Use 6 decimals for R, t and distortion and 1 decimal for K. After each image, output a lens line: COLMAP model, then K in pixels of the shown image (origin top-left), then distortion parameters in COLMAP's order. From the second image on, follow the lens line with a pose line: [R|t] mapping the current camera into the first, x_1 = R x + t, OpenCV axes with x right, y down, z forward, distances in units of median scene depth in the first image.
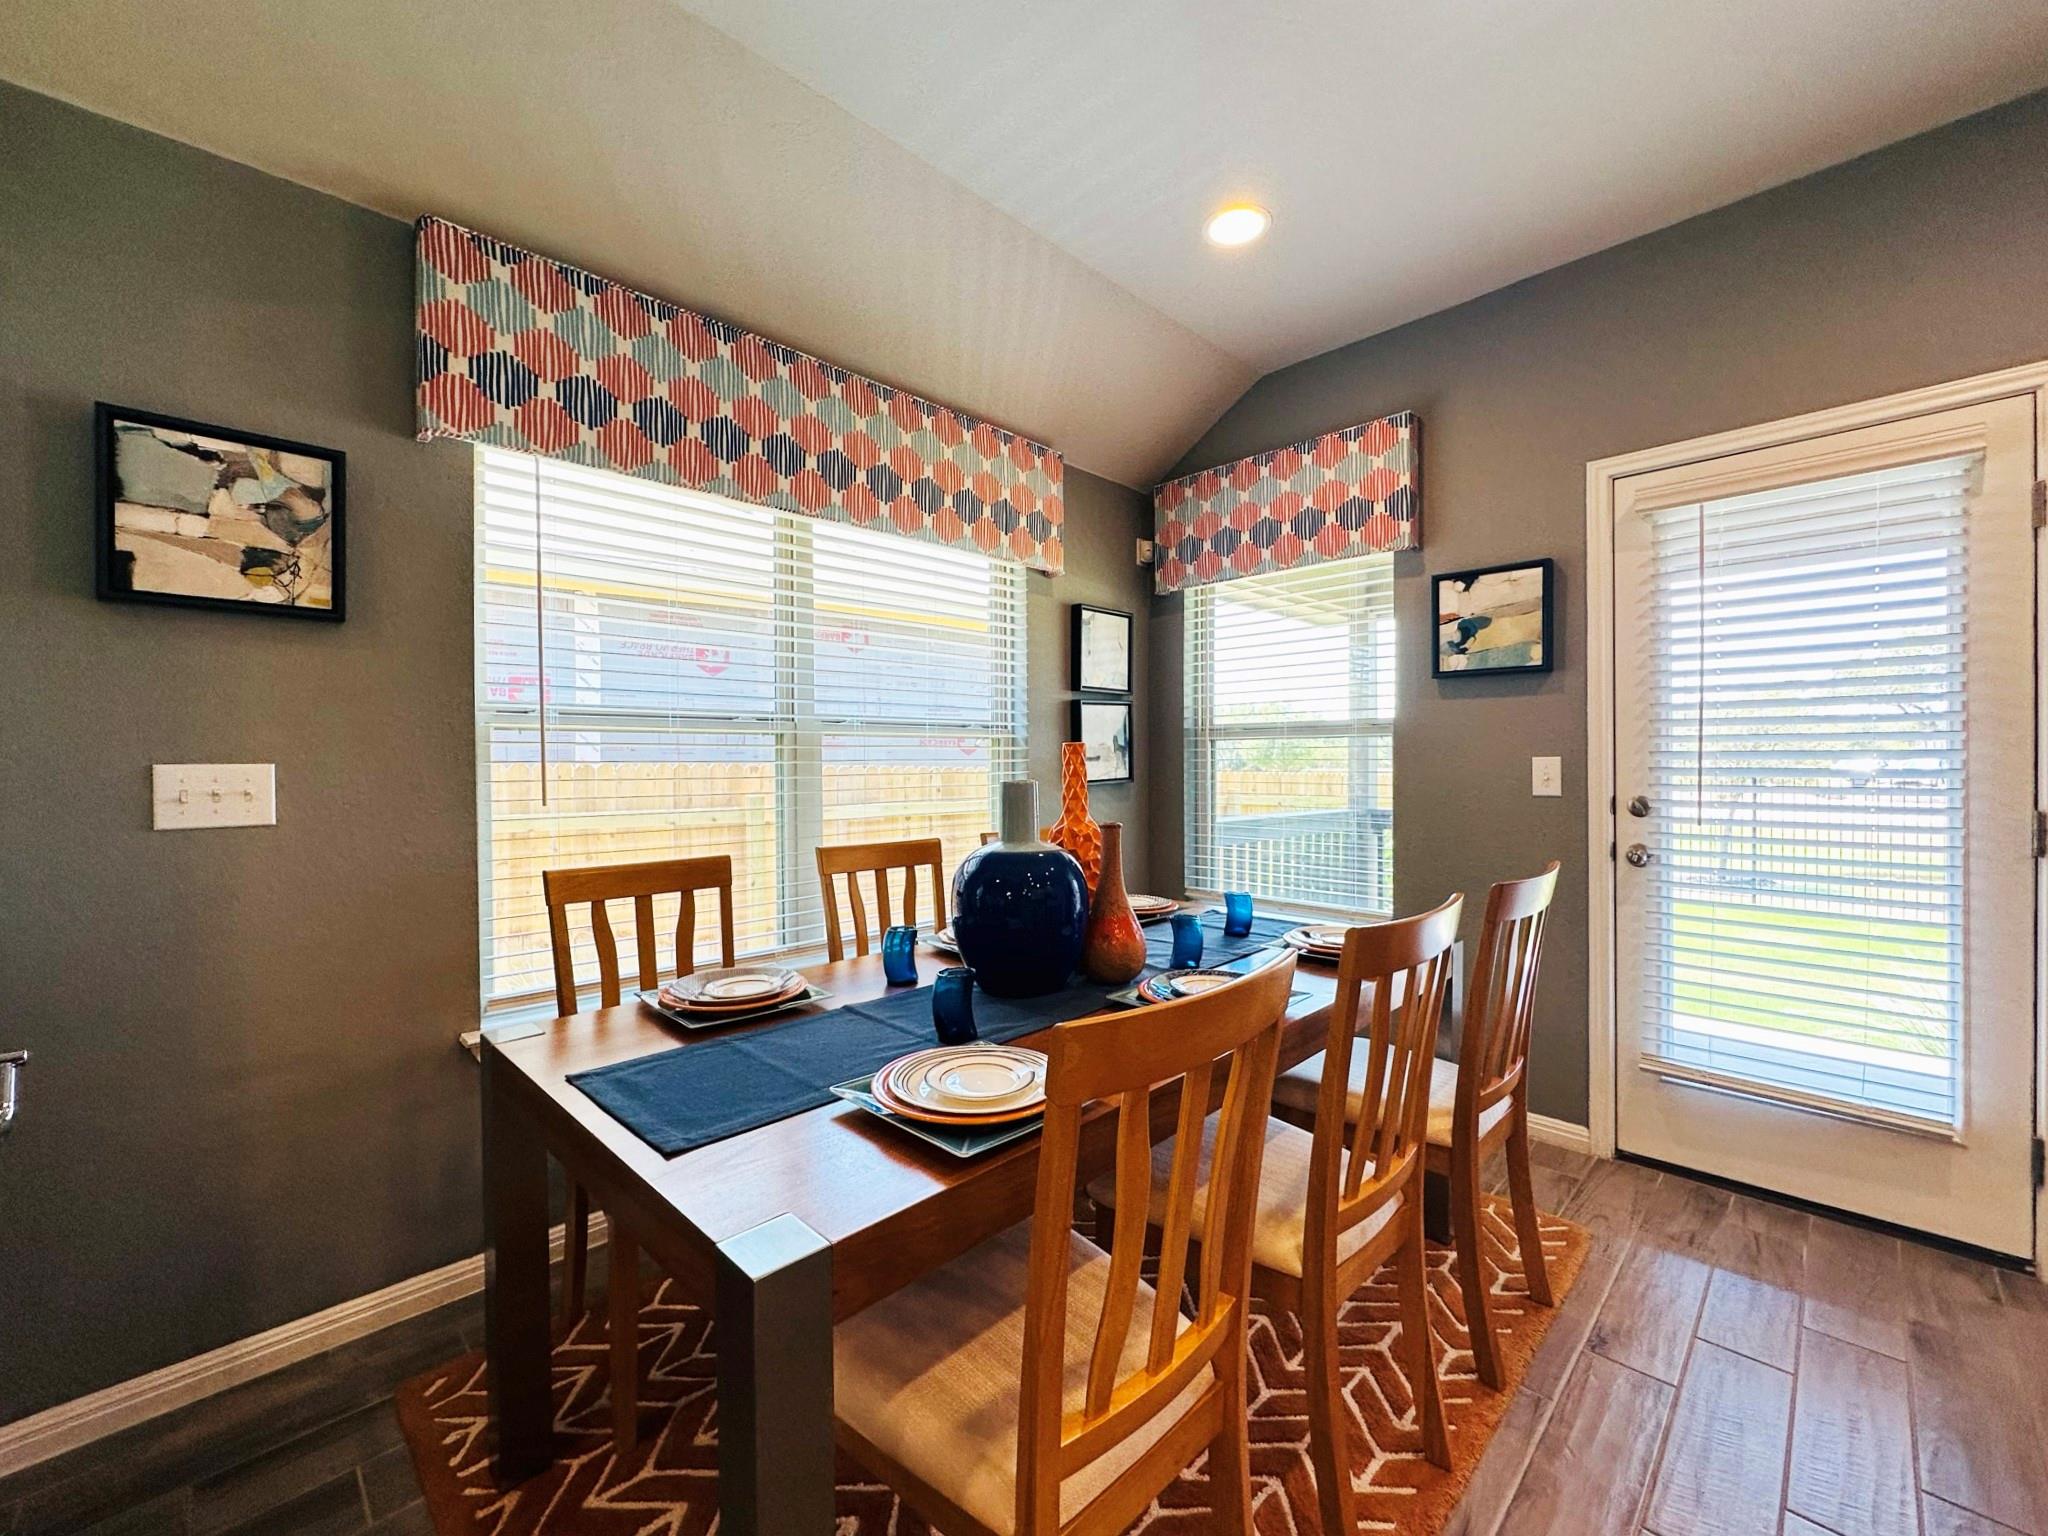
lens RADIAL K [[842.8, 0, 1024.0], [0, 842.8, 768.0], [0, 0, 1]] dist [-0.001456, -0.000340]
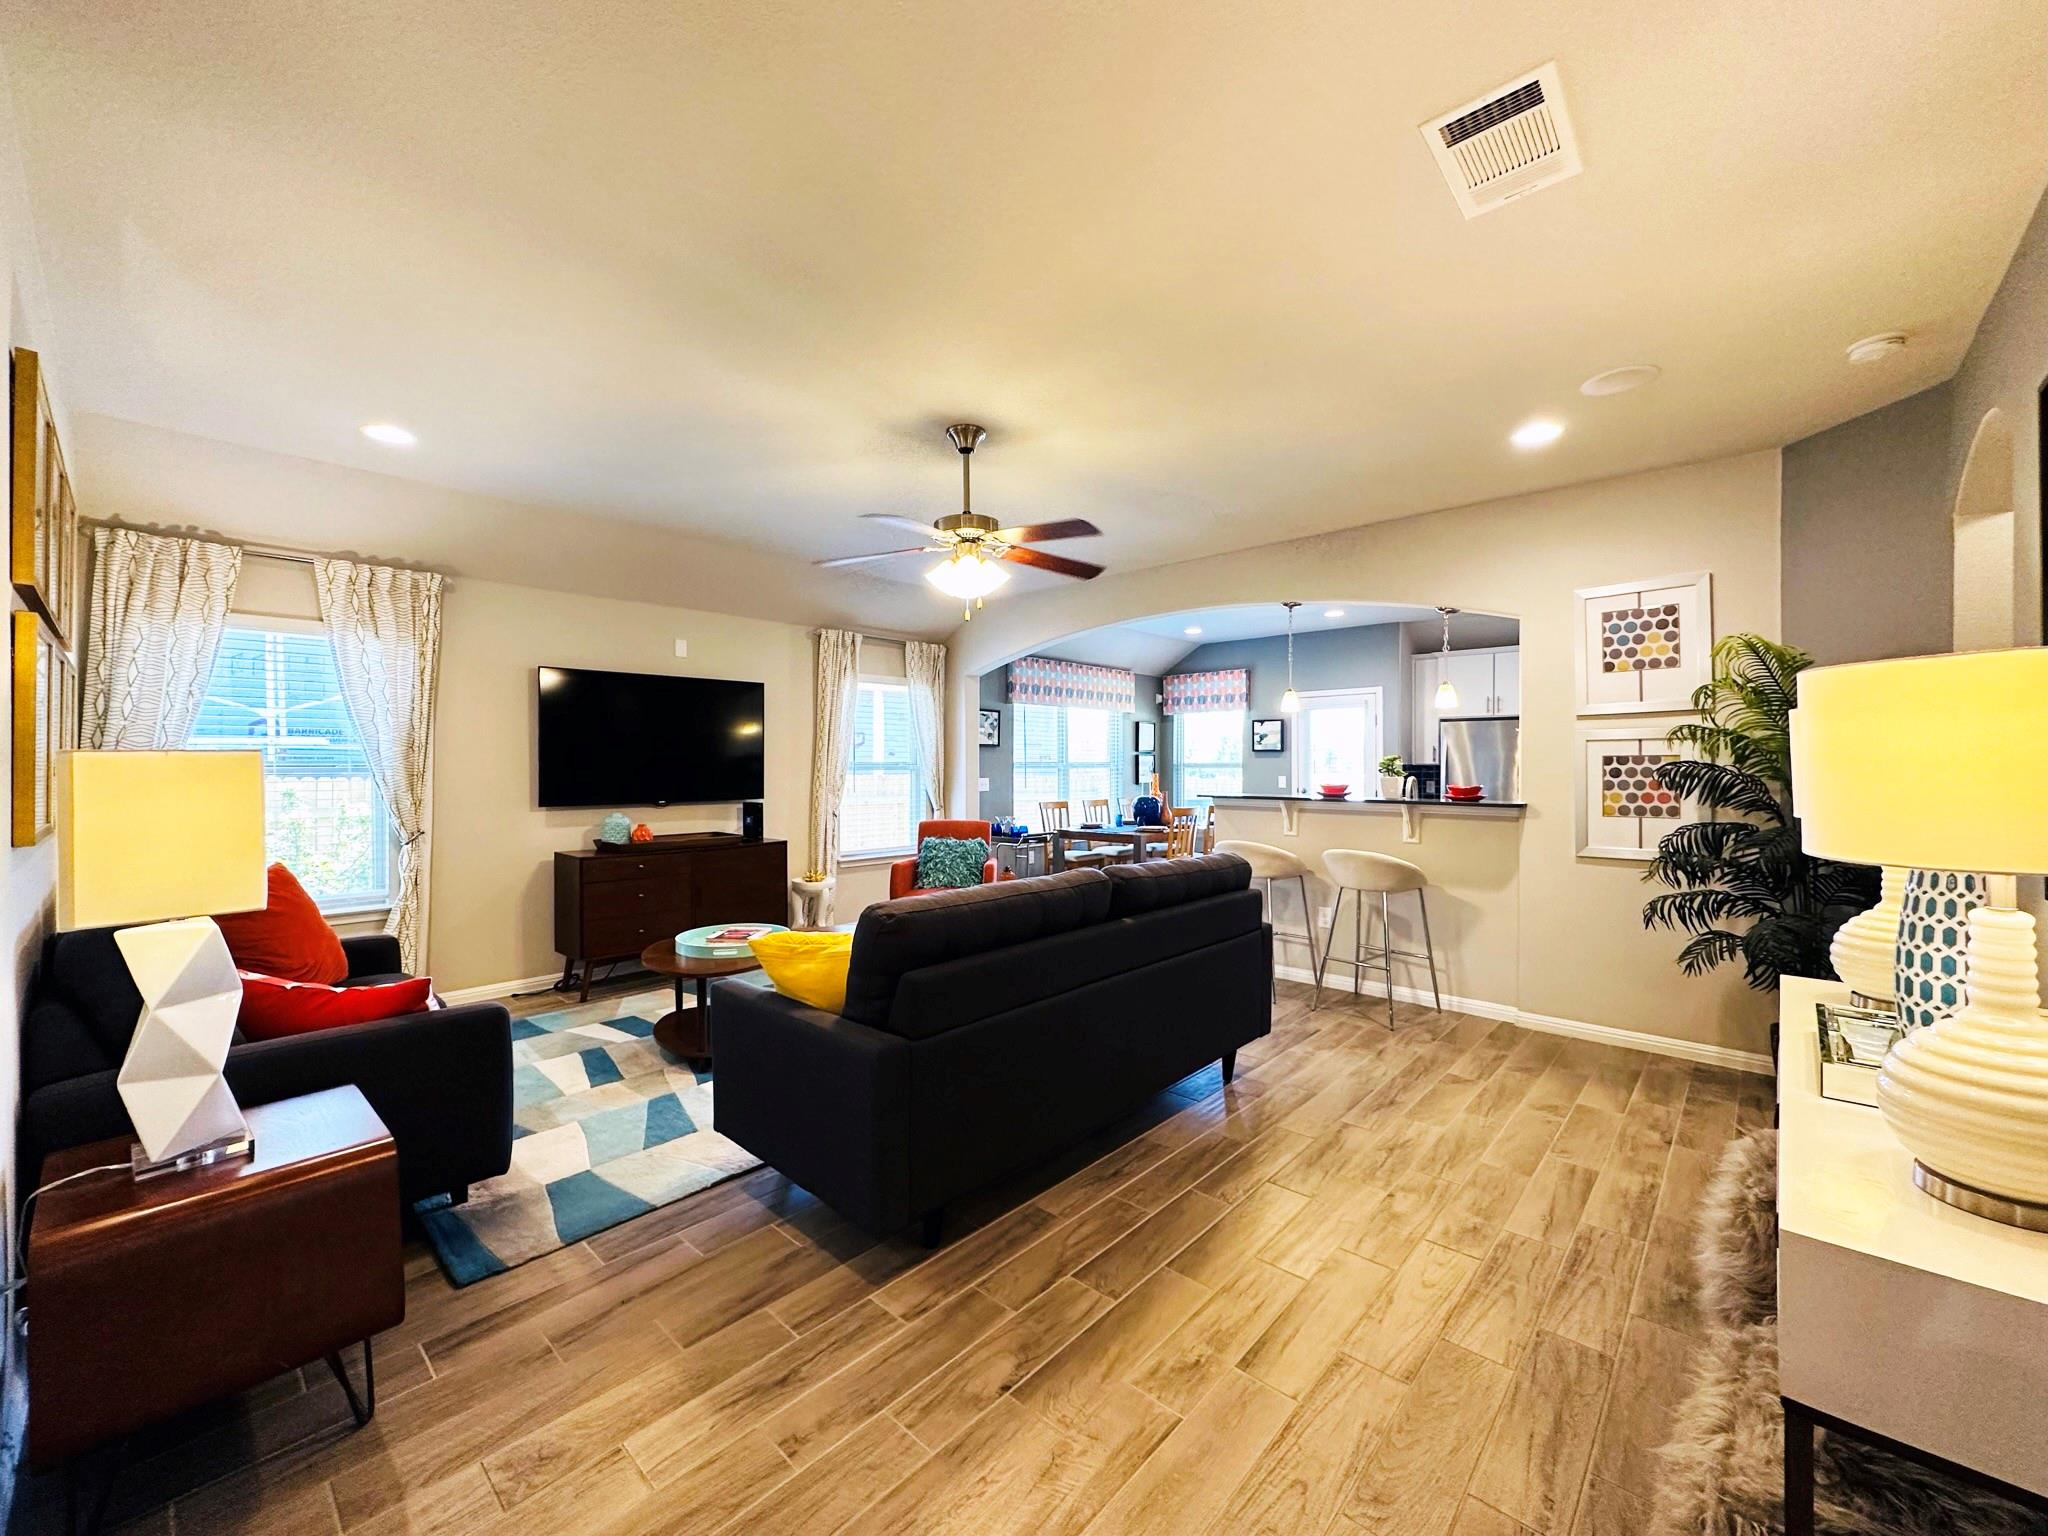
lens RADIAL K [[815.1, 0, 1020.9], [0, 815.1, 768.9], [0, 0, 1]] dist [-0.000218, -0.000108]
pose [[0.999241, 0.005969, 0.038484, -0.534311], [-0.005921, 0.999982, -0.001359, -0.030219], [-0.038491, 0.001130, 0.999258, -2.136813]]
